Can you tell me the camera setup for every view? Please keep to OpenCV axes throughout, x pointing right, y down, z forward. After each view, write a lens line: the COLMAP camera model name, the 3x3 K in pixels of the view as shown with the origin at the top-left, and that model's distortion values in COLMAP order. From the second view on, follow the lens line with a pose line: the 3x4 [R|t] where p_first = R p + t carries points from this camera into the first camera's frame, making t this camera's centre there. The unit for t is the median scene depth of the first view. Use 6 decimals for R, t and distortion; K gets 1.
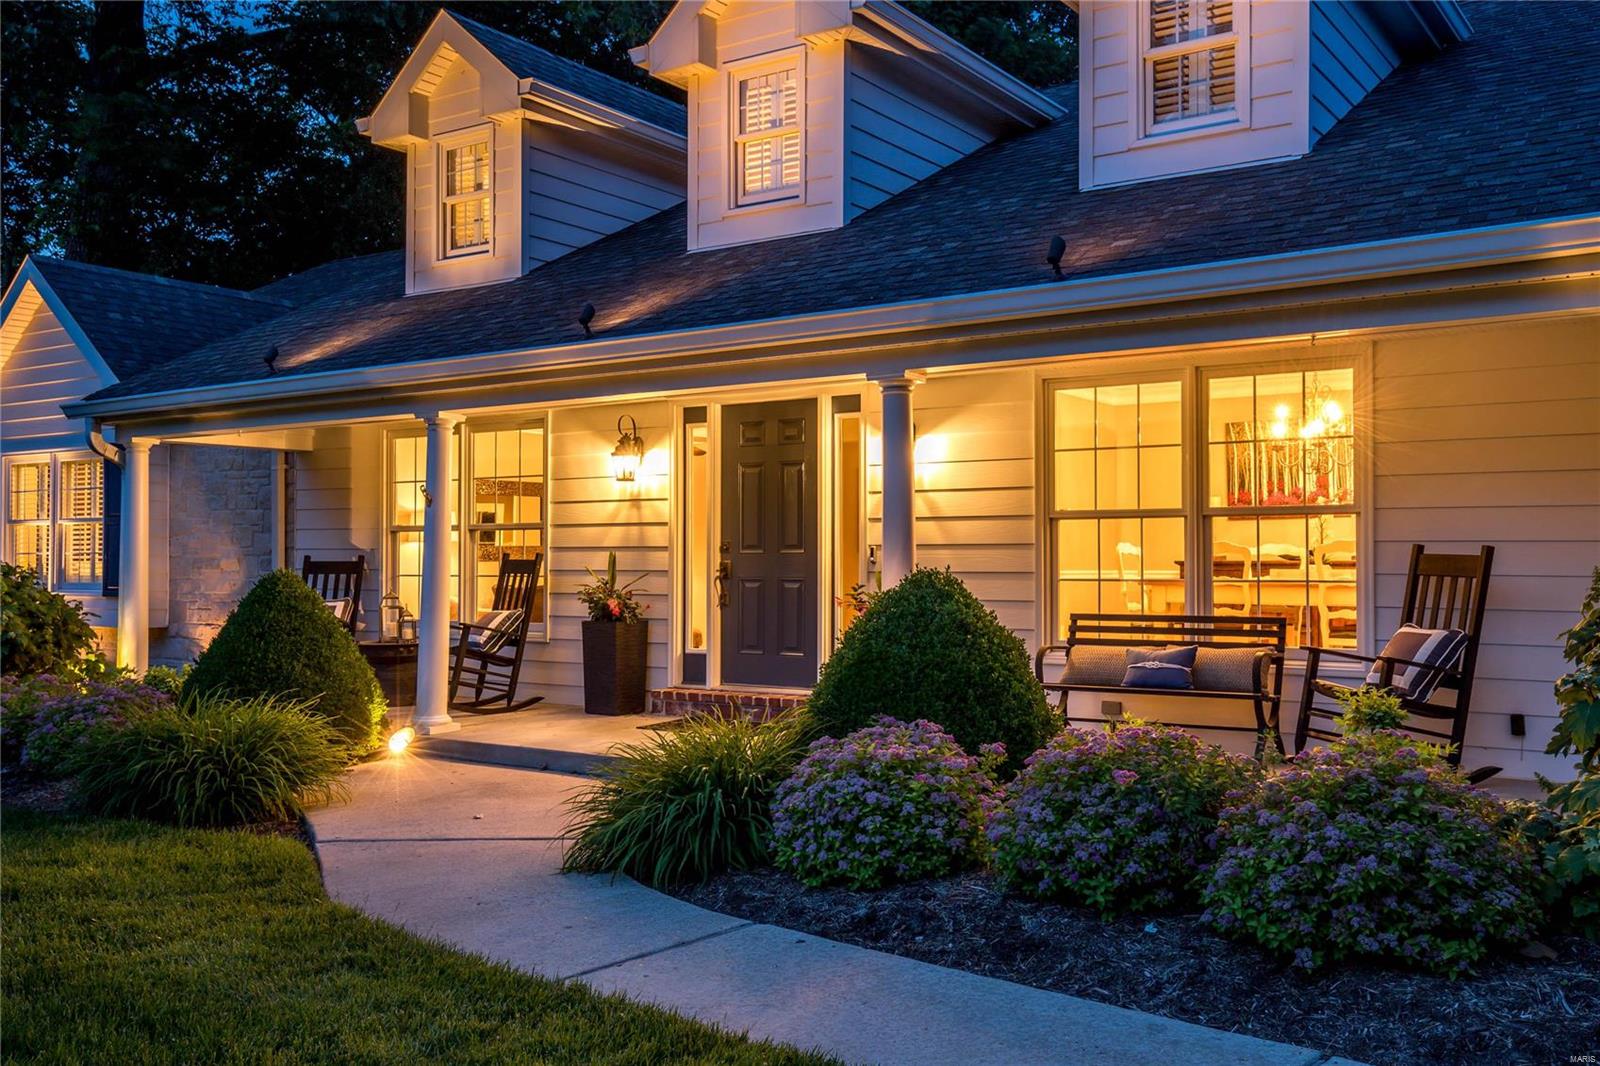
lens RADIAL K [[1478.0, 0, 800.0], [0, 1478.0, 533.0], [0, 0, 1]] dist [0.006009, 0.002098]
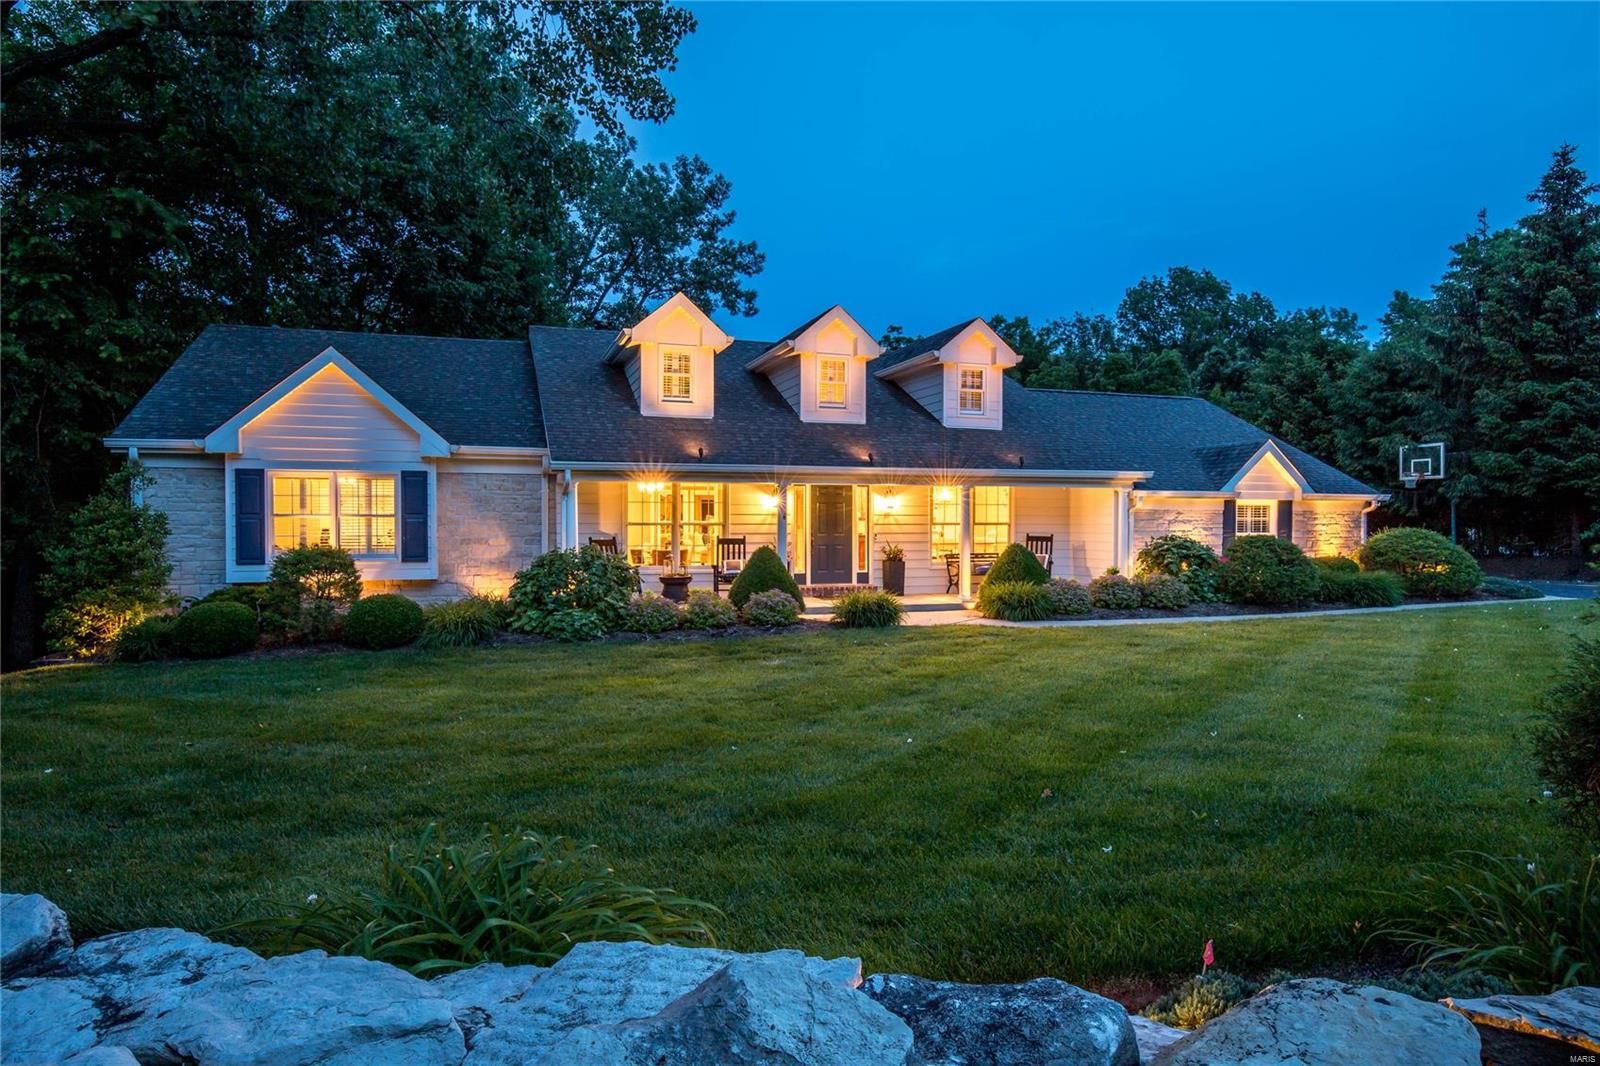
lens RADIAL K [[950.8, 0, 800.0], [0, 950.8, 533.0], [0, 0, 1]] dist [-0.022293, 0.000858]
pose [[0.558935, -0.010210, 0.829148, -1.468568], [-0.021607, 0.999405, 0.026872, -0.036531], [-0.828930, -0.032936, 0.558382, 0.044991]]
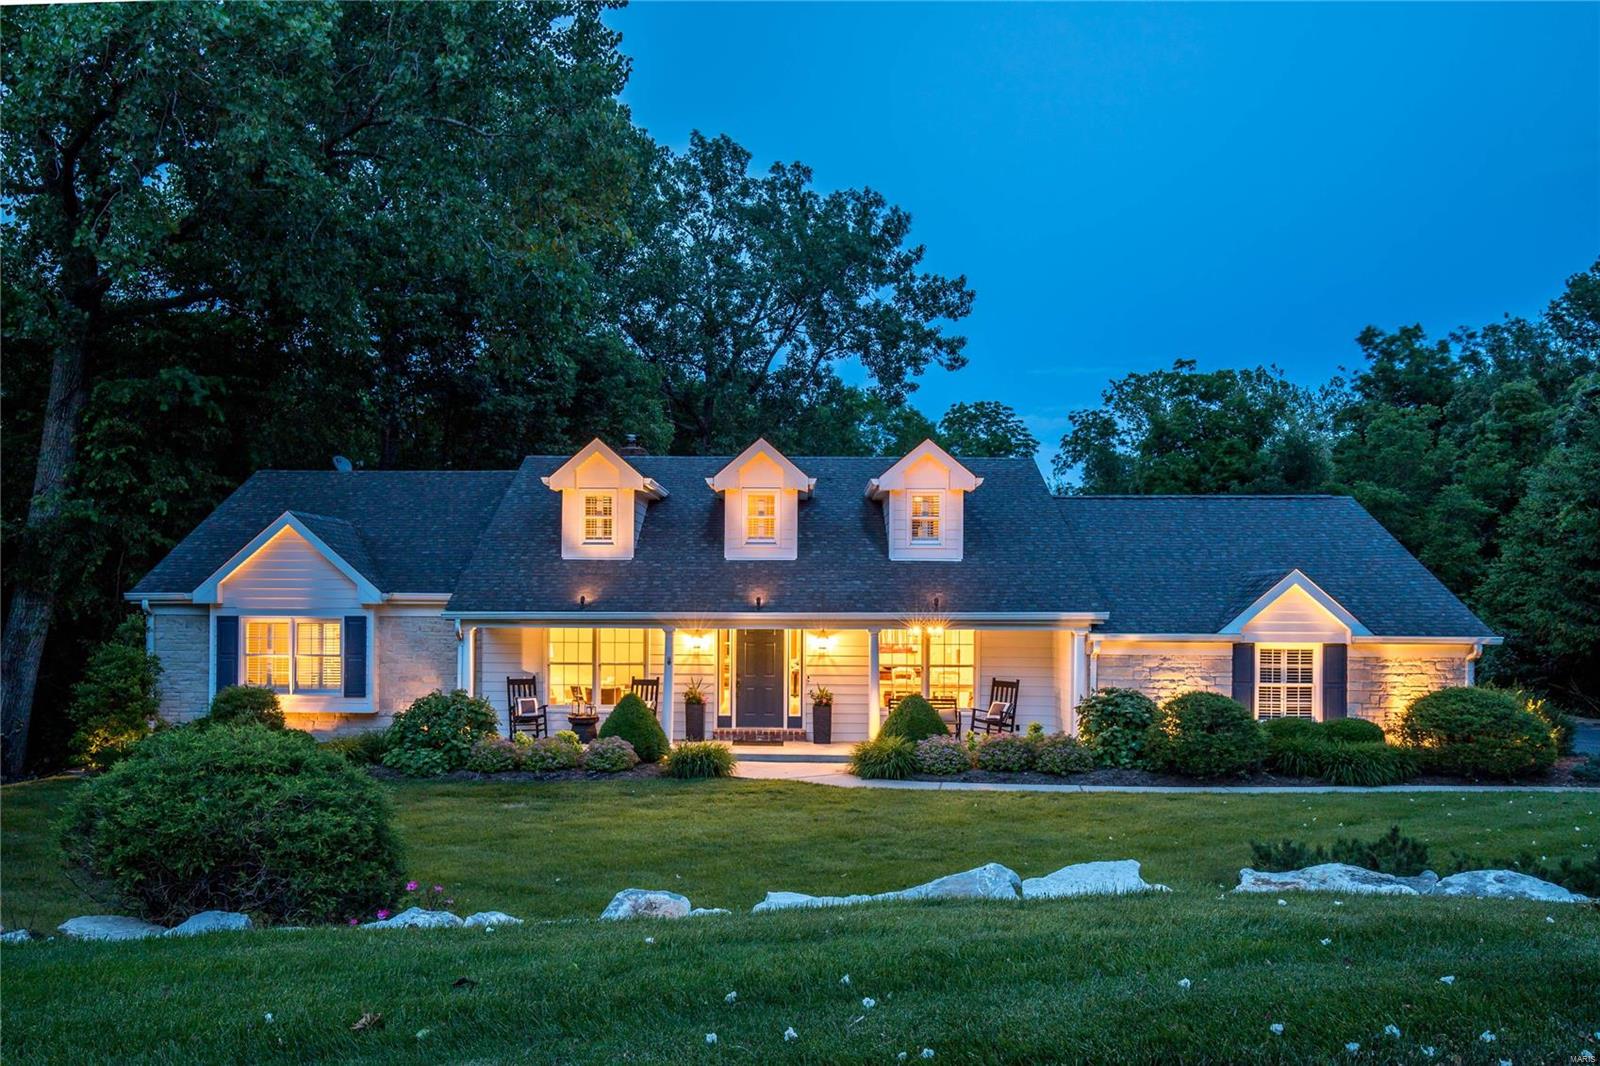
lens RADIAL K [[1404.4, 0, 800.0], [0, 1404.4, 533.0], [0, 0, 1]] dist [0.011091, -0.000163]
pose [[0.829492, 0.023429, 0.558028, -1.317347], [-0.017623, 0.999720, -0.015778, -0.196952], [-0.558241, 0.003253, 0.829672, -1.083467]]
